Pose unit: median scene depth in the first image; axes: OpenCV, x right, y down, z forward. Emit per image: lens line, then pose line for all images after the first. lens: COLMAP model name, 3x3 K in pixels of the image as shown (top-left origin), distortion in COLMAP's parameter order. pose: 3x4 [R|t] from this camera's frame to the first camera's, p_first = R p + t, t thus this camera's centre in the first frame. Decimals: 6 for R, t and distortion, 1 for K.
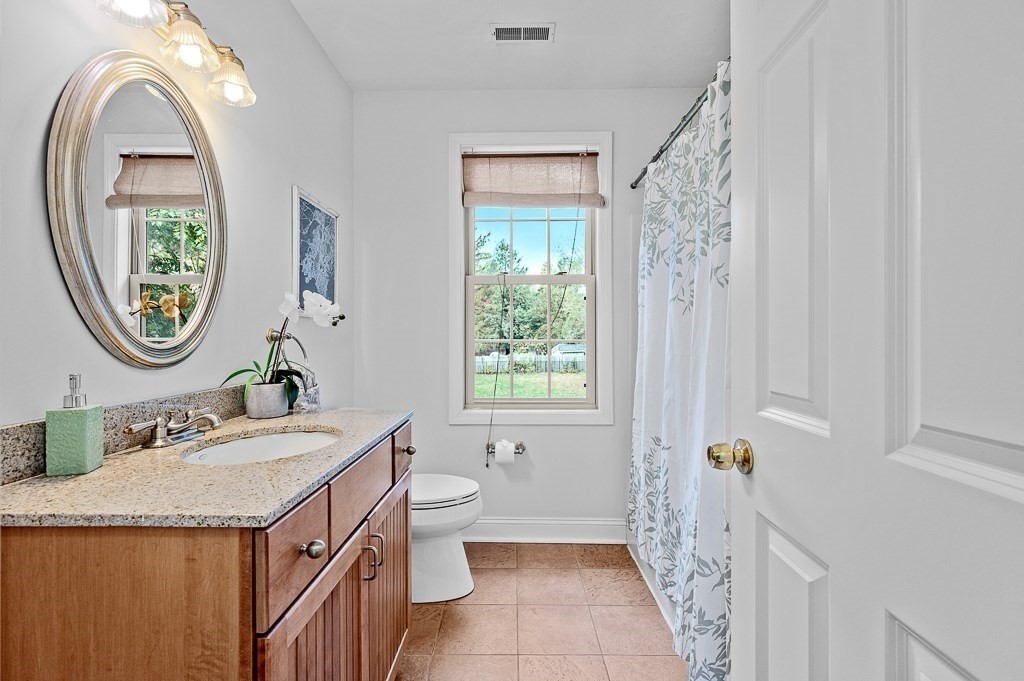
lens RADIAL K [[450.5, 0, 512.5], [0, 450.5, 337.3], [0, 0, 1]] dist [0.001128, 0.000342]
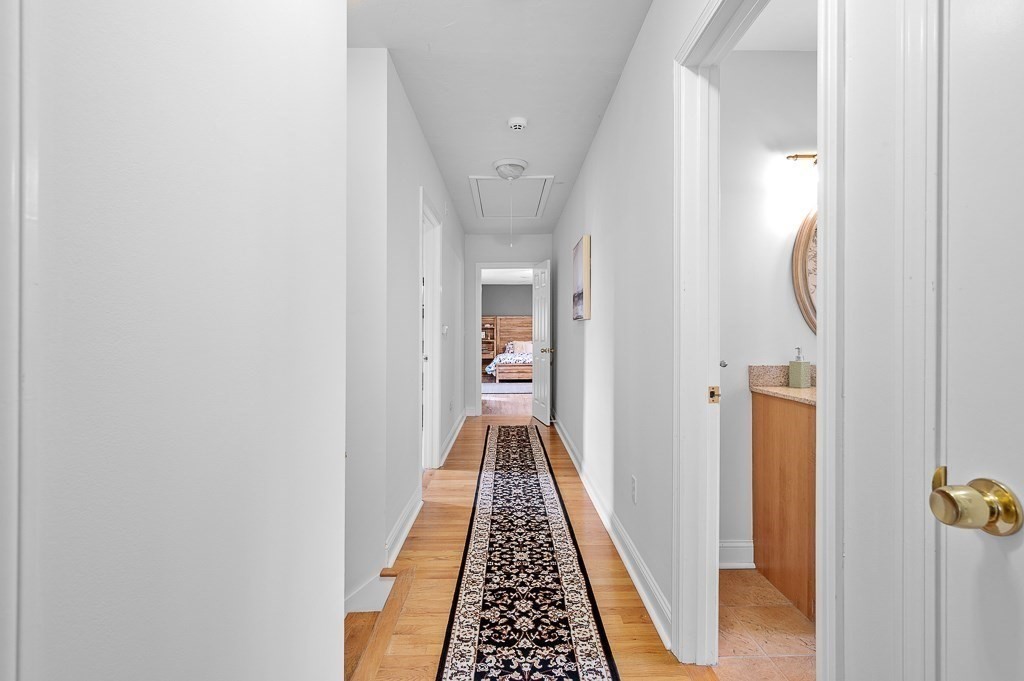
lens RADIAL K [[480.5, 0, 513.0], [0, 480.5, 335.0], [0, 0, 1]] dist [0.004552, 0.000314]
pose [[0.032966, 0.001370, -0.999456, 1.603021], [0.002211, 0.999997, 0.001444, 0.010207], [0.999454, -0.002257, 0.032963, -0.633786]]
